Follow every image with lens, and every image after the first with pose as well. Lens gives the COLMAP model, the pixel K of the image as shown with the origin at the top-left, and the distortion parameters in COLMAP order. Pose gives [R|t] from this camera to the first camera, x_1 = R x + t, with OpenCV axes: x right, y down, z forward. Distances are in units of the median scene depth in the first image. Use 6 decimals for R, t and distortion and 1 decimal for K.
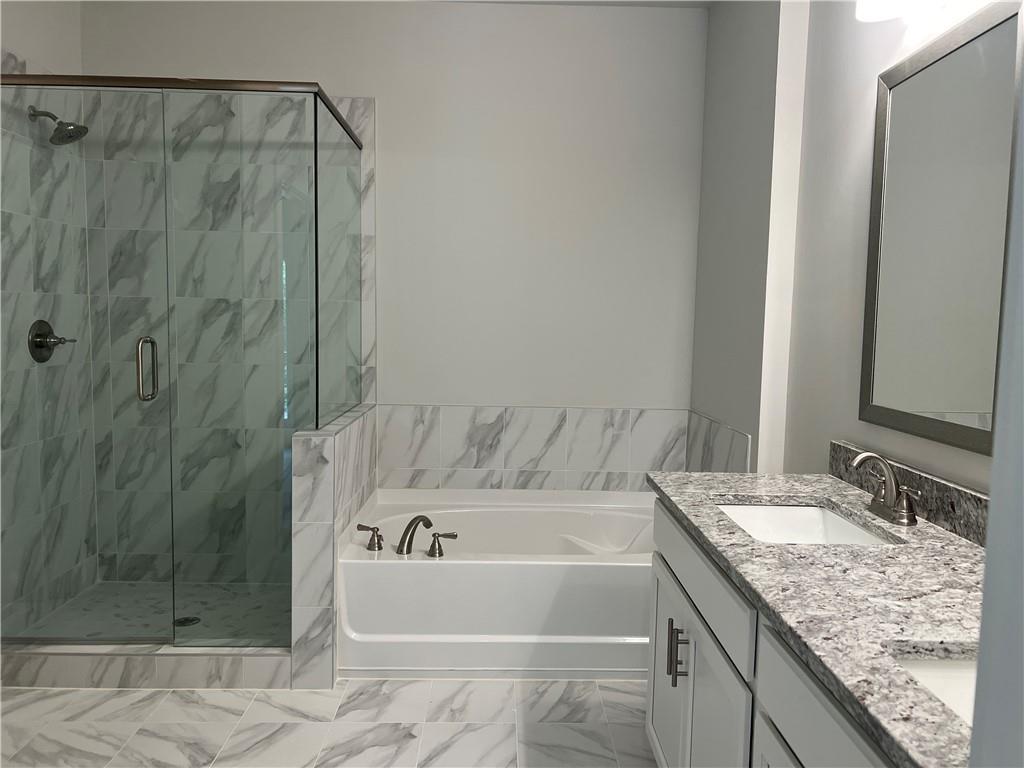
lens RADIAL K [[768.6, 0, 515.6], [0, 768.6, 377.8], [0, 0, 1]] dist [0.064396, -0.073971]
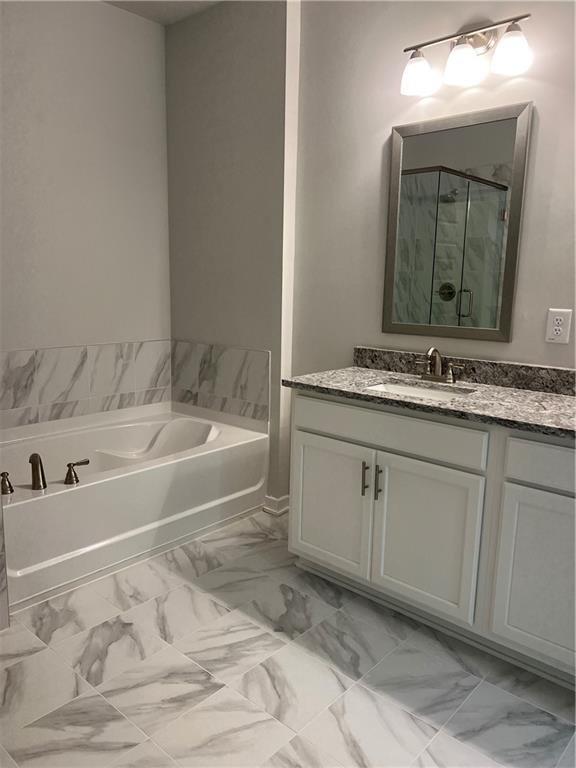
lens RADIAL K [[576.4, 0, 293.1], [0, 576.4, 383.3], [0, 0, 1]] dist [0.064396, -0.073971]
pose [[0.681095, -0.132869, 0.720039, -0.396692], [0.047463, 0.989341, 0.137668, -0.013389], [-0.730655, -0.059589, 0.680141, 0.159170]]
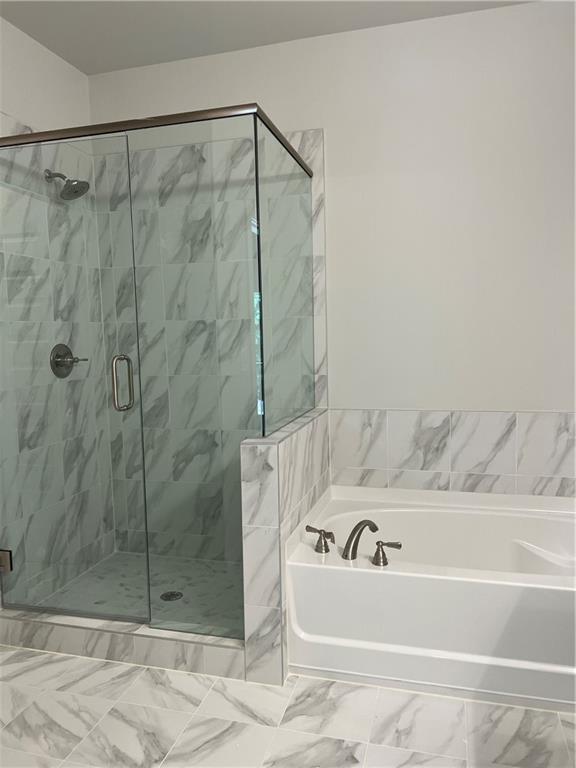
lens RADIAL K [[576.4, 0, 283.9], [0, 576.4, 391.3], [0, 0, 1]] dist [0.064396, -0.073971]
pose [[0.954890, -0.013227, -0.296665, 0.003221], [0.019832, 0.999618, 0.019265, -0.008976], [0.296297, -0.024280, 0.954787, 0.206825]]
